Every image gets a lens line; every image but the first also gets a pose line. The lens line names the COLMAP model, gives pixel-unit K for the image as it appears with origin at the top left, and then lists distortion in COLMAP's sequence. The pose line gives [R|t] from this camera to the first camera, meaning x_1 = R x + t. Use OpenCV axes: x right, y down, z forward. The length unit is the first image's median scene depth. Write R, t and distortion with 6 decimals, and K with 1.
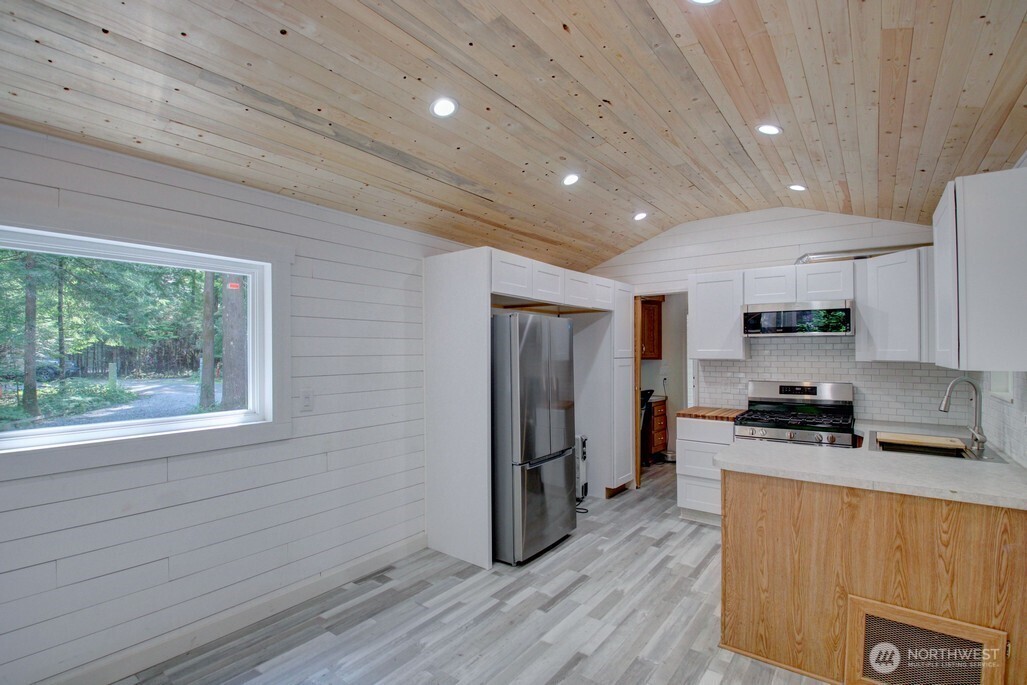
lens RADIAL K [[479.8, 0, 509.2], [0, 479.8, 349.6], [0, 0, 1]] dist [0.016543, -0.032641]
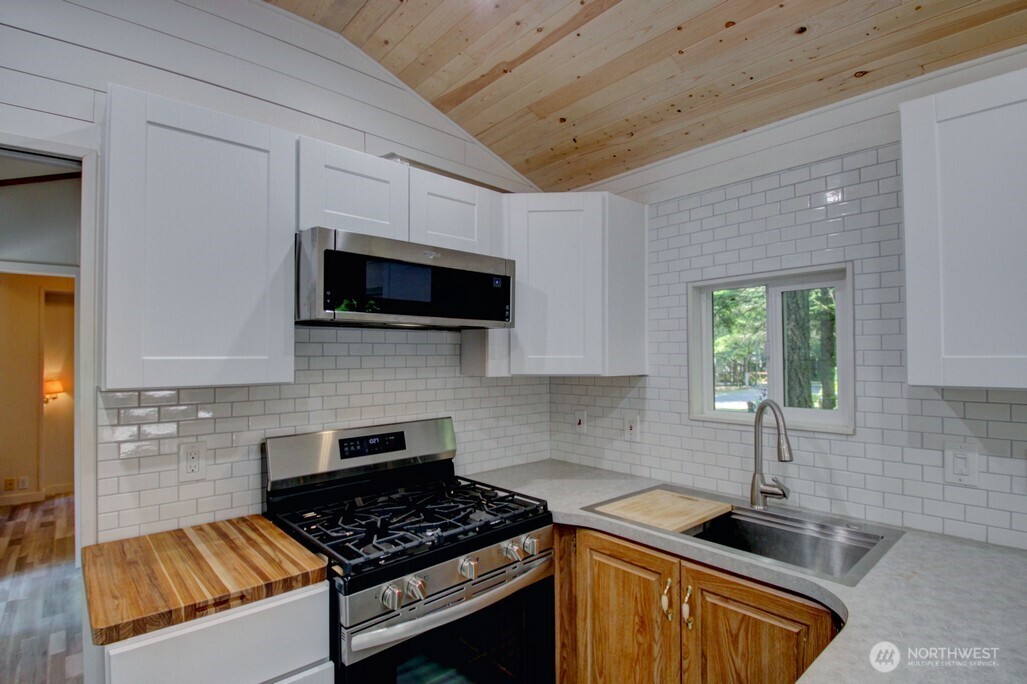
lens RADIAL K [[503.7, 0, 504.3], [0, 503.7, 348.1], [0, 0, 1]] dist [0.003512, -0.021125]
pose [[0.193565, 0.012693, 0.981005, 0.161662], [-0.001652, 0.999919, -0.012612, -0.001047], [-0.981086, 0.000820, 0.193570, 0.820331]]
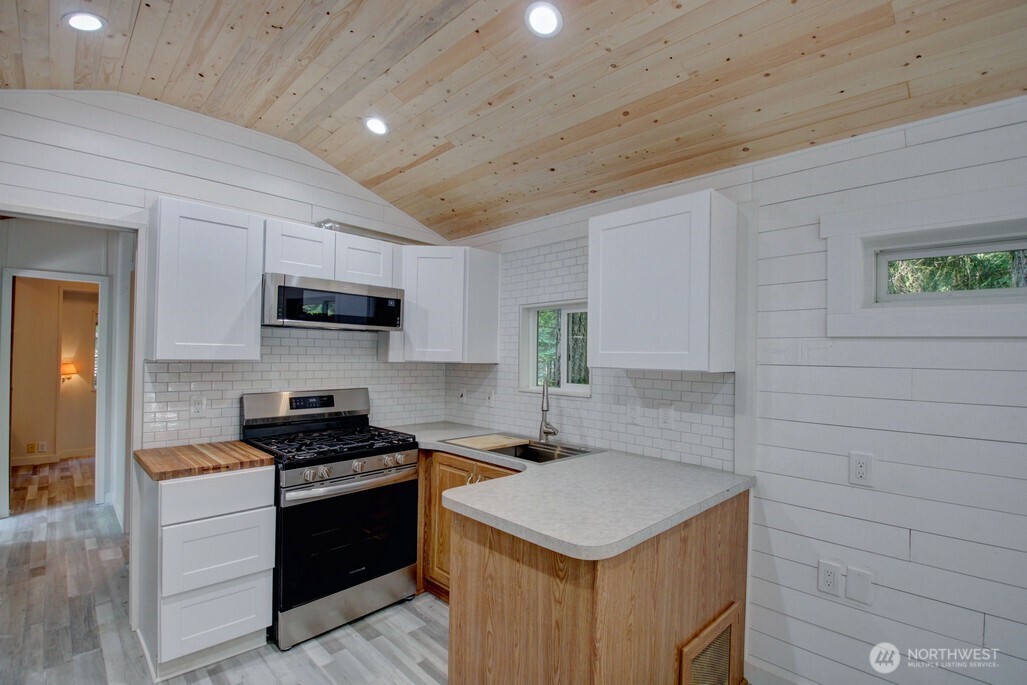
lens RADIAL K [[479.8, 0, 509.2], [0, 479.8, 349.6], [0, 0, 1]] dist [0.016543, -0.032641]
pose [[0.141507, 0.012423, 0.989859, -0.083880], [-0.023005, 0.999692, -0.009258, 0.005034], [-0.989670, -0.021461, 0.141749, 0.629311]]
